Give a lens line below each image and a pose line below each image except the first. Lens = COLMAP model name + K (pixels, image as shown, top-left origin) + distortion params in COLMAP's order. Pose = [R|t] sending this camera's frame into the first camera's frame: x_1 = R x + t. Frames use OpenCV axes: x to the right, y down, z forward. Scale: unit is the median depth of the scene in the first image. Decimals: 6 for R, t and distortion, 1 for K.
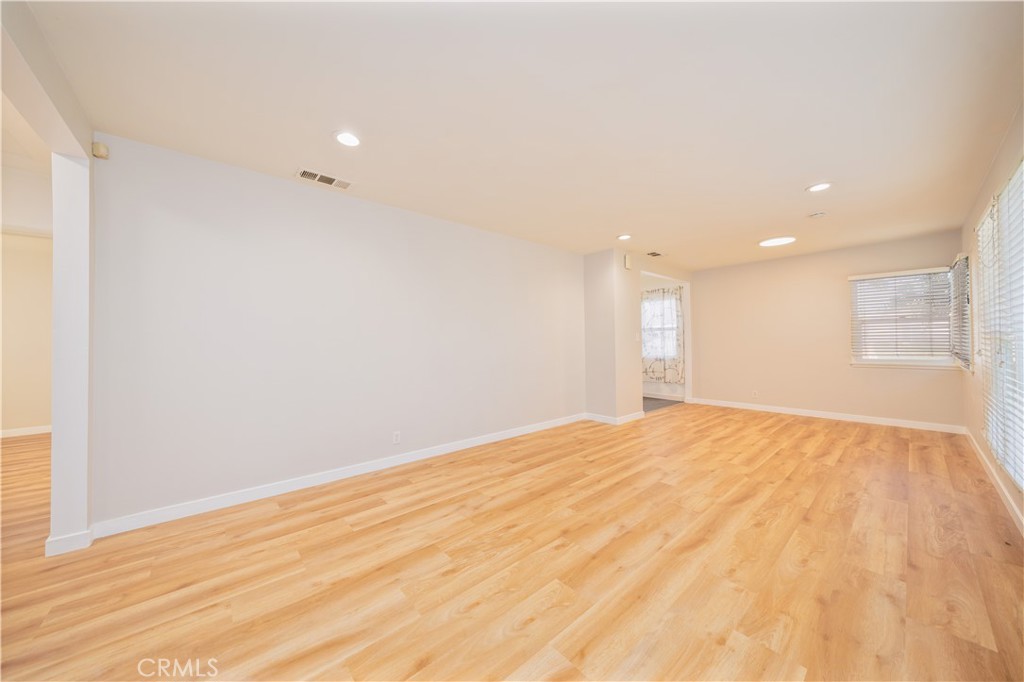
lens RADIAL K [[350.4, 0, 512.2], [0, 350.4, 338.4], [0, 0, 1]] dist [-0.001610, 0.000076]
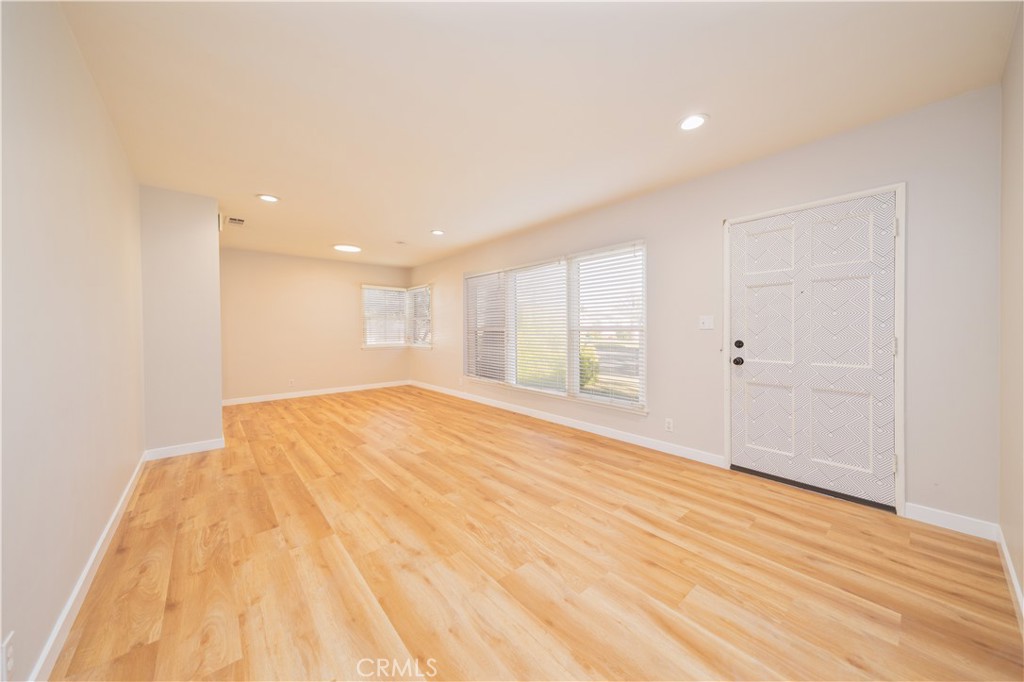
lens RADIAL K [[352.7, 0, 514.5], [0, 352.7, 336.7], [0, 0, 1]] dist [0.014094, -0.000052]
pose [[0.006413, -0.010471, 0.999925, -0.779963], [-0.004897, 0.999933, 0.010502, 0.015861], [-0.999967, -0.004964, 0.006361, 0.728026]]
